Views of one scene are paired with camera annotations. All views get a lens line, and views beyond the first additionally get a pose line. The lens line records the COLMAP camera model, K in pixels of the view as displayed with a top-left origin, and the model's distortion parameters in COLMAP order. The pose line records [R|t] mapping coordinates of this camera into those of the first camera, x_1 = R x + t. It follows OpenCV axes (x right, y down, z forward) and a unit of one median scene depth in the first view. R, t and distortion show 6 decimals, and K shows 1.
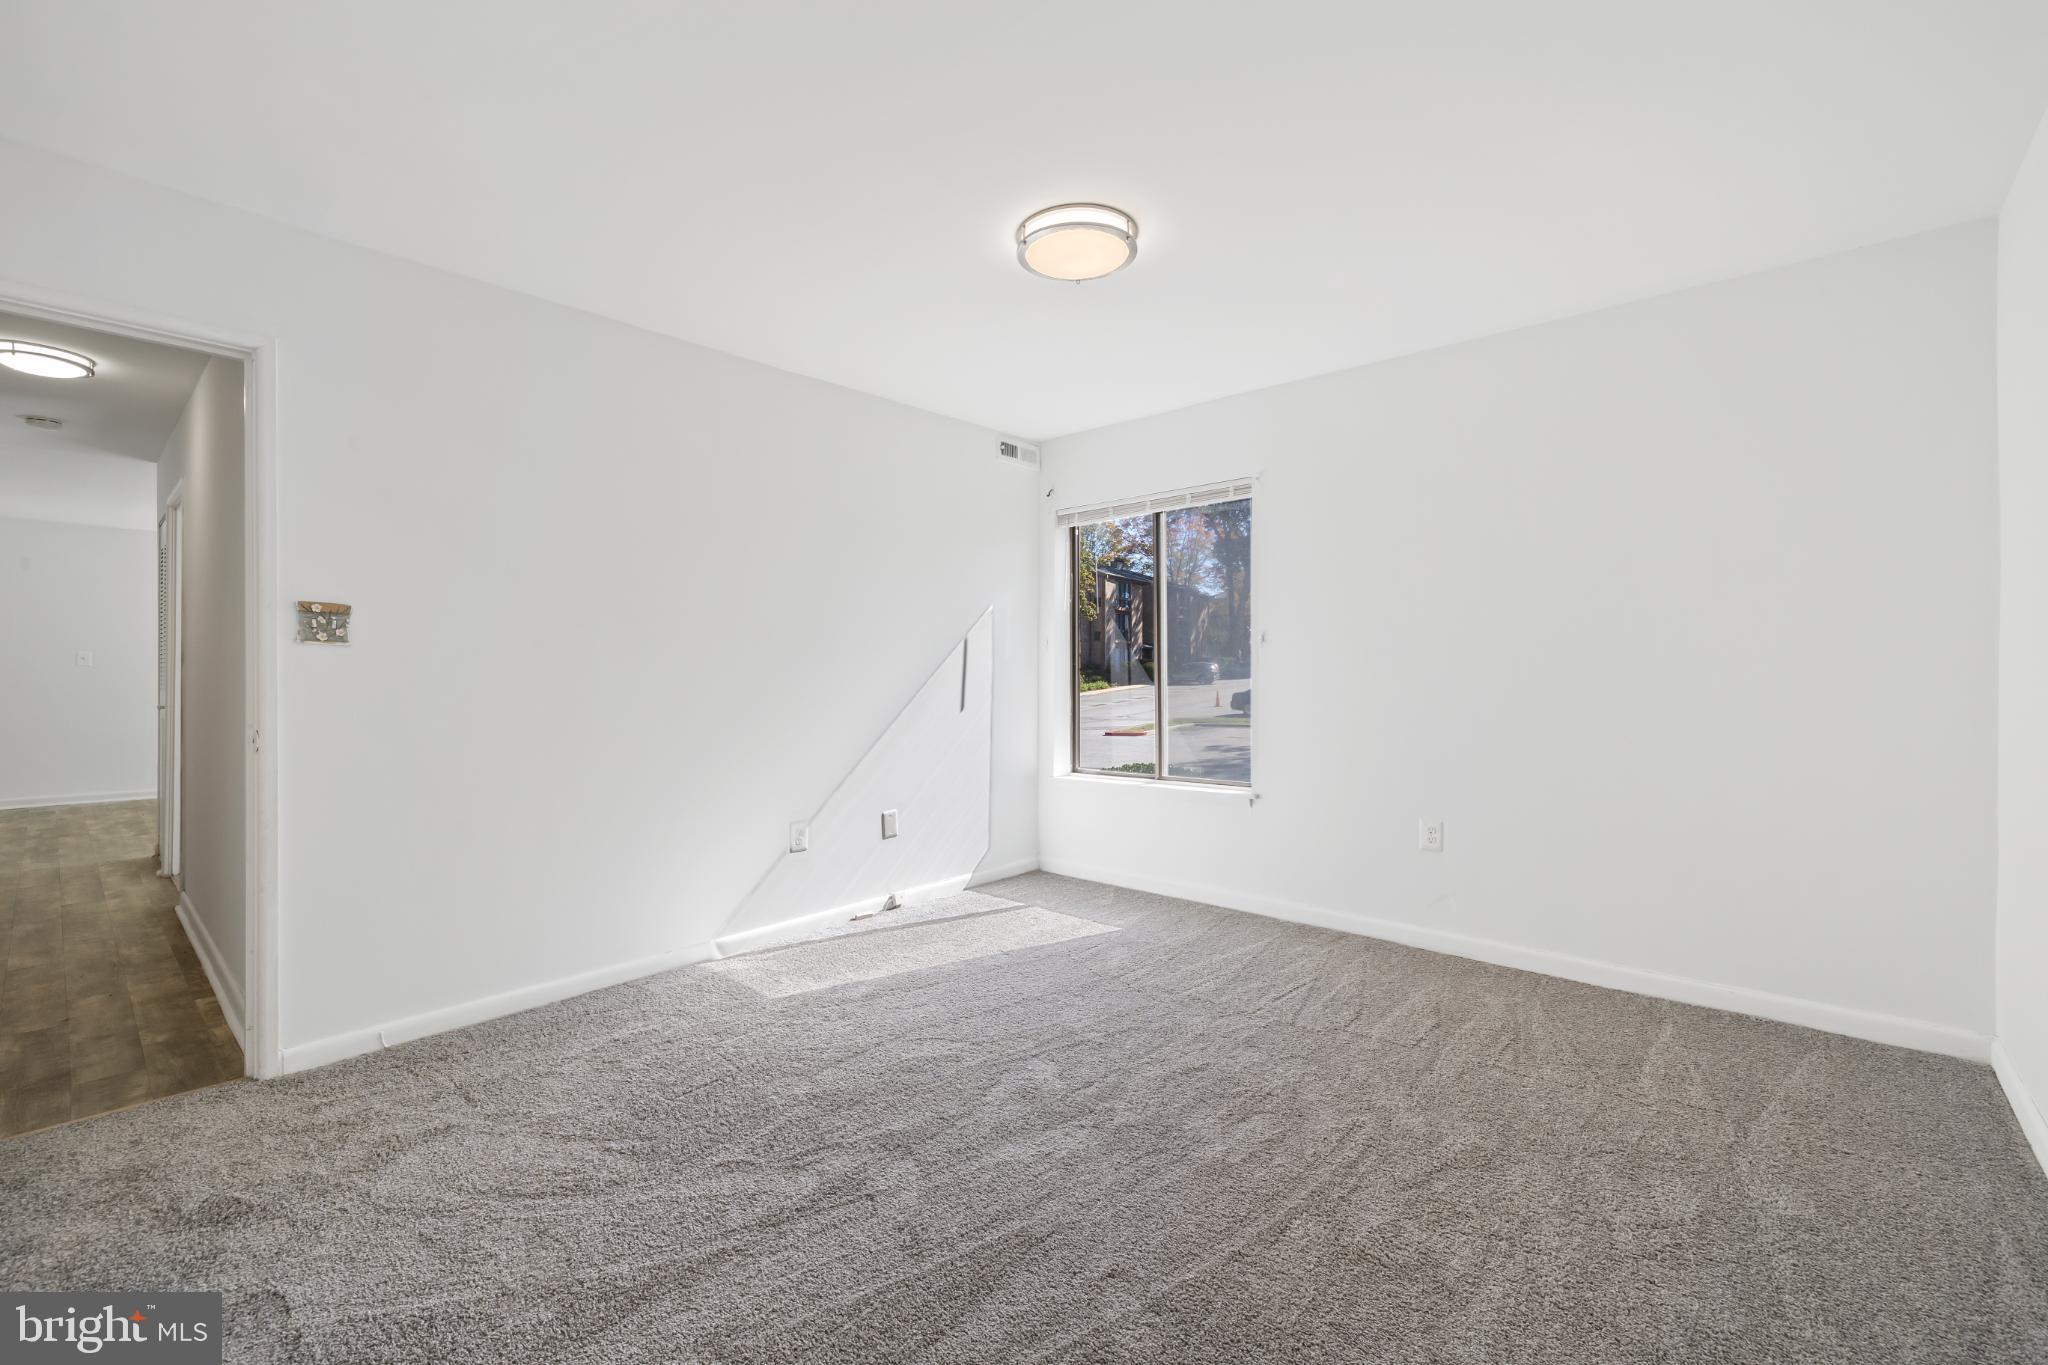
lens RADIAL K [[870.0, 0, 1027.6], [0, 870.0, 670.6], [0, 0, 1]] dist [0.003134, -0.001037]
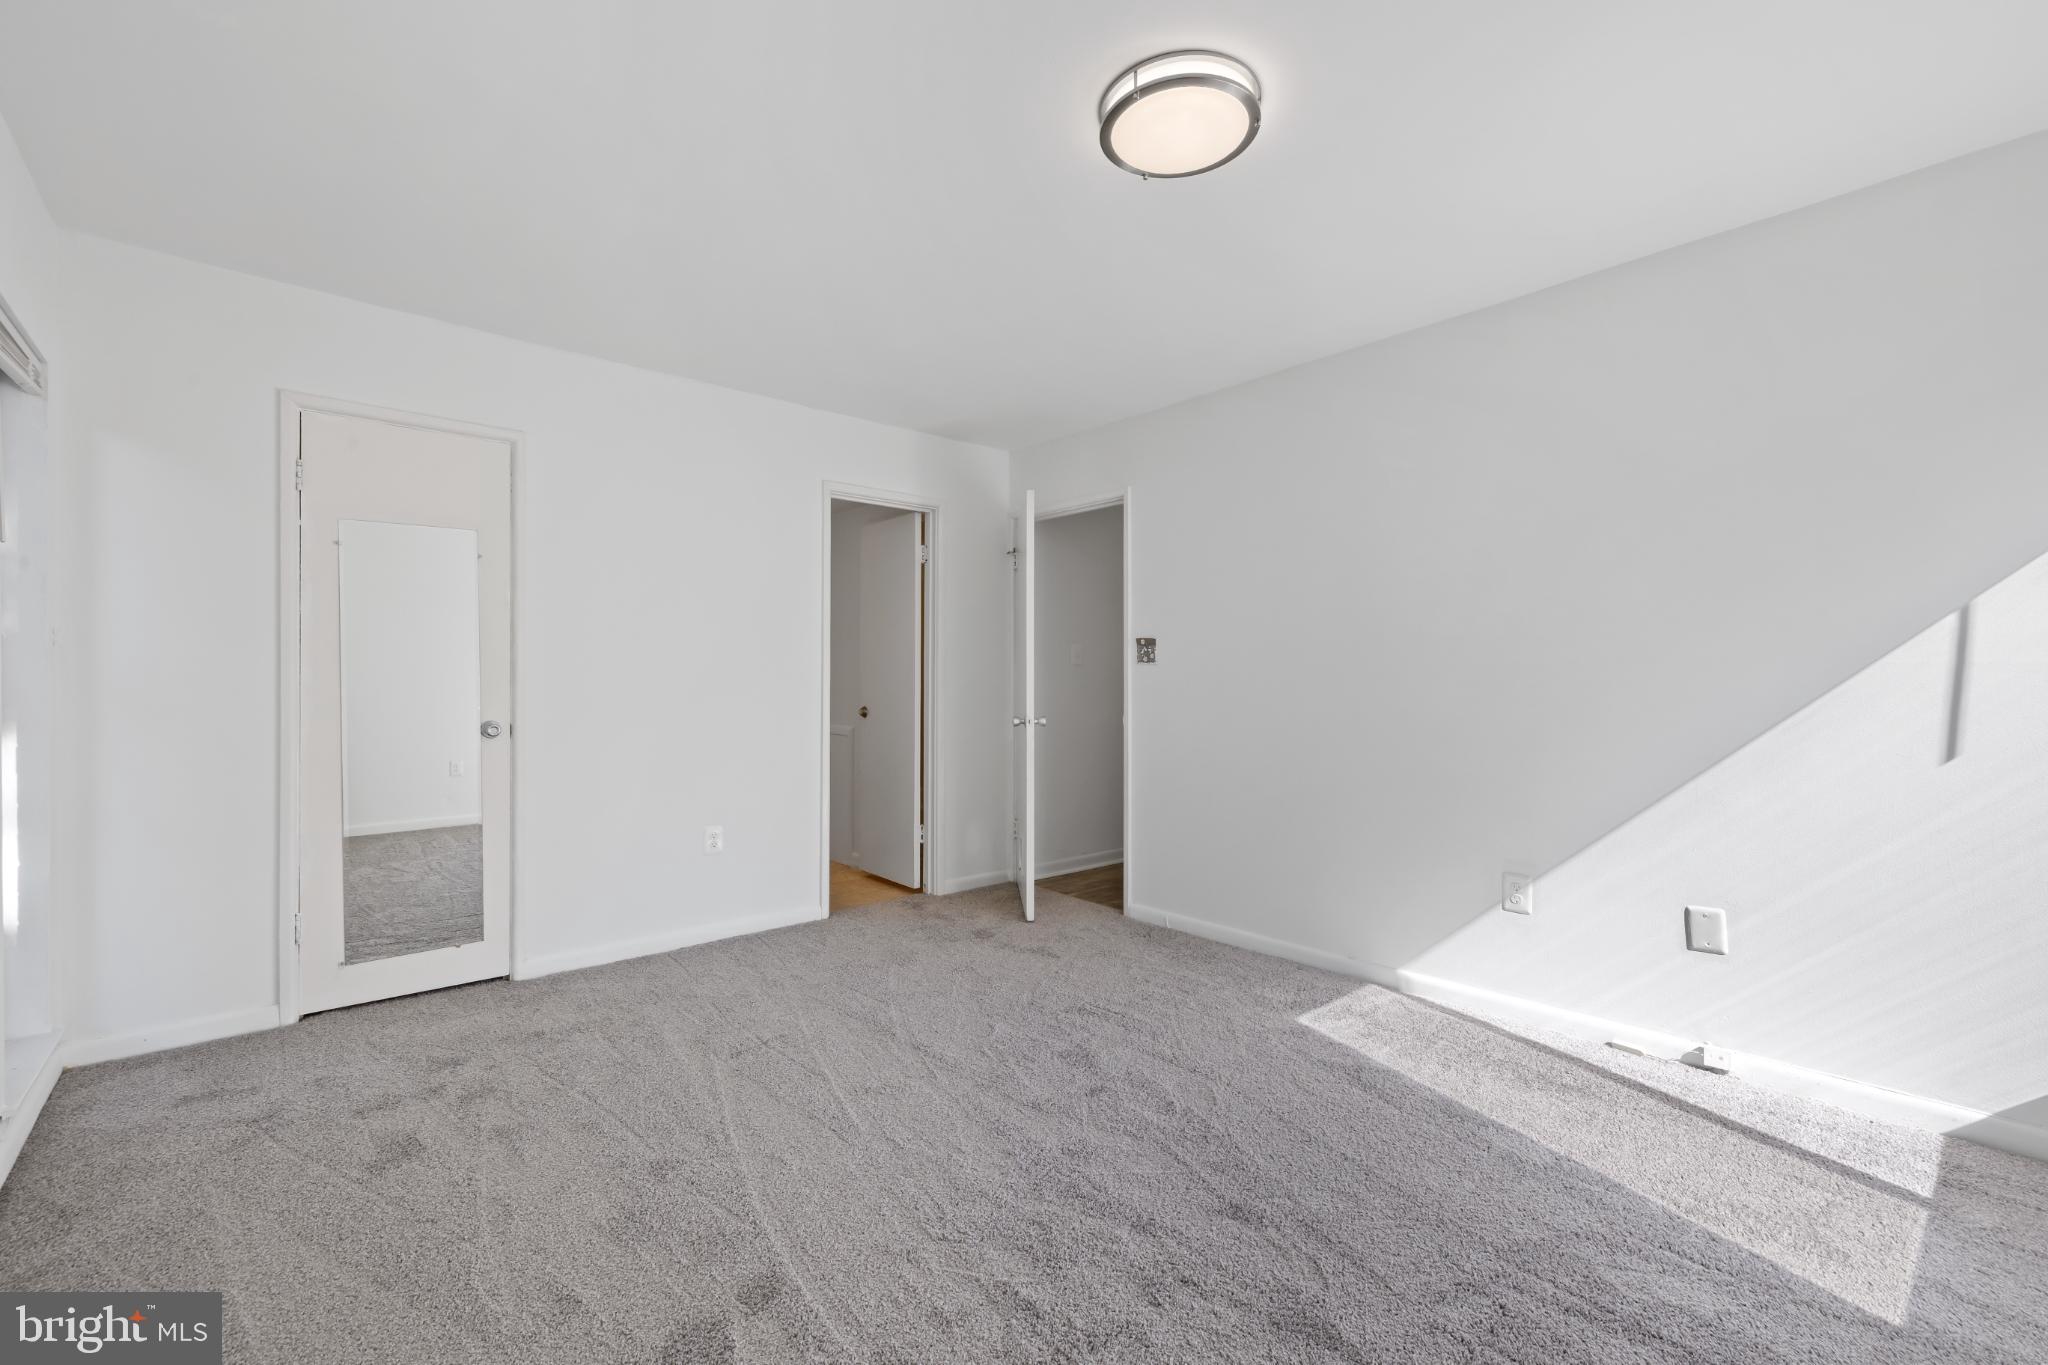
lens RADIAL K [[870.0, 0, 1028.9], [0, 870.0, 688.9], [0, 0, 1]] dist [0.003134, -0.001037]
pose [[-0.127902, 0.002966, -0.991782, 0.671091], [-0.003820, 0.999987, 0.003483, 0.009591], [0.991779, 0.004234, -0.127889, 0.800729]]
